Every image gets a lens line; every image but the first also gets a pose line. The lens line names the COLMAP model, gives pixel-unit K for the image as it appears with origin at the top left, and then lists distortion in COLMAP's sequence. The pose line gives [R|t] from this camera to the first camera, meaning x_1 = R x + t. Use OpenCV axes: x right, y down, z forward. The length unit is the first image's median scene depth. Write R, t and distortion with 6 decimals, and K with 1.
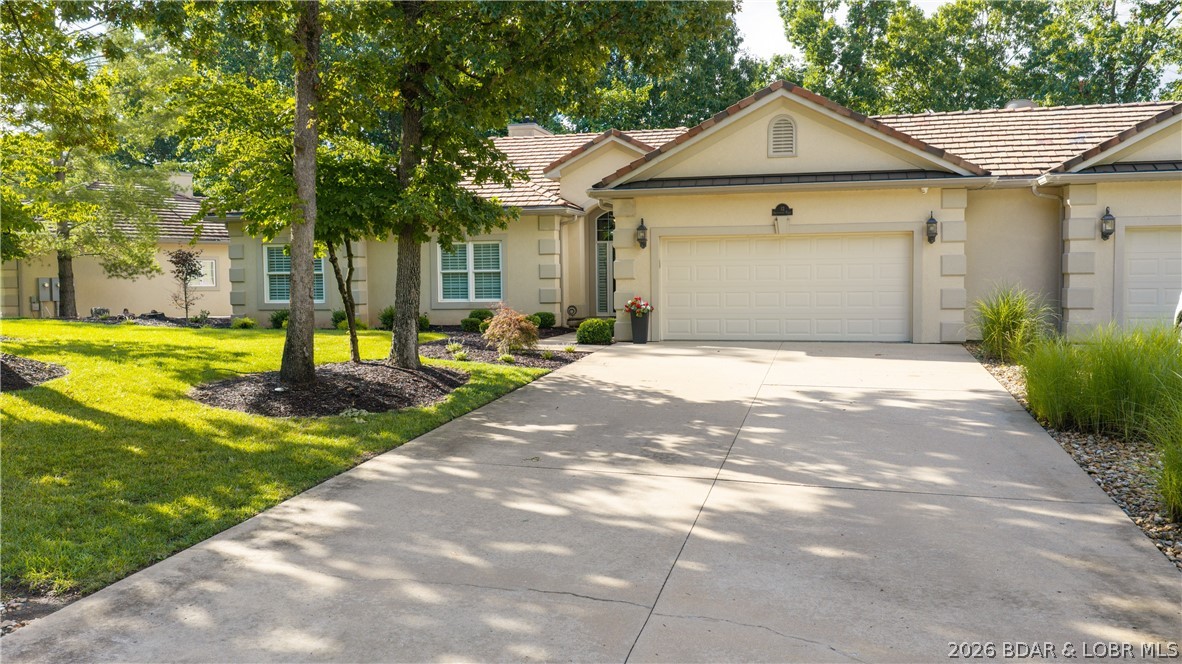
lens RADIAL K [[978.4, 0, 591.0], [0, 978.4, 332.0], [0, 0, 1]] dist [0.043563, -0.048731]
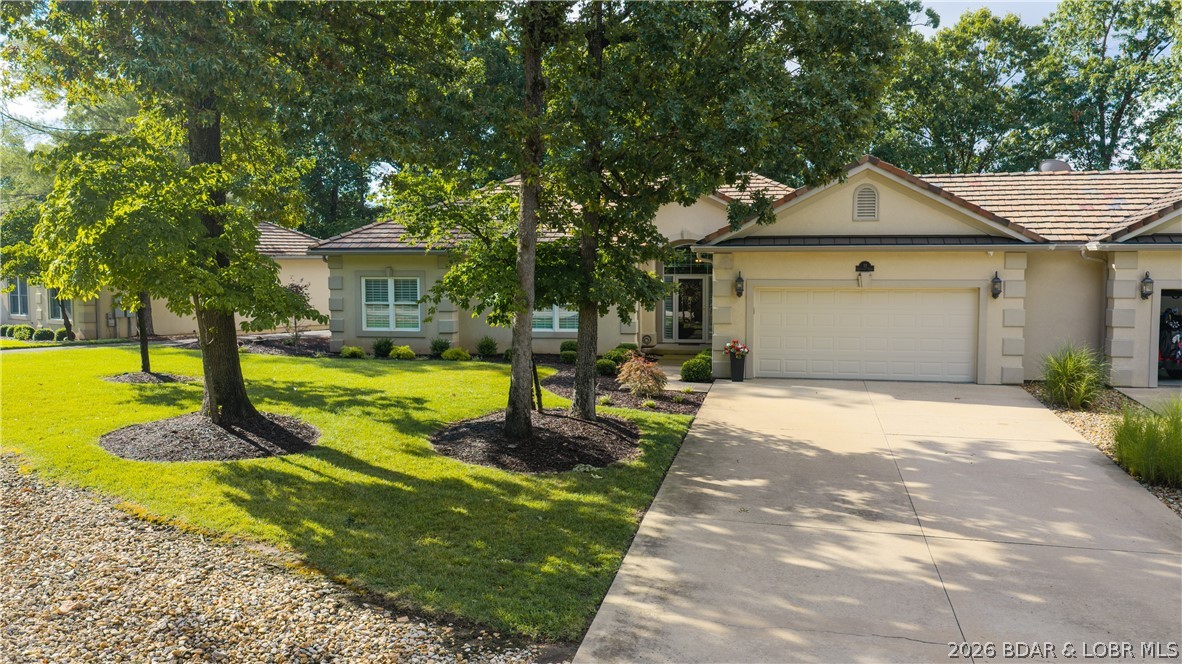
lens RADIAL K [[992.2, 0, 593.1], [0, 992.2, 318.0], [0, 0, 1]] dist [0.035830, -0.012506]
pose [[0.998731, 0.007209, 0.049842, -0.185891], [-0.007489, 0.999957, 0.005421, -0.071093], [-0.049801, -0.005787, 0.998742, -0.149280]]
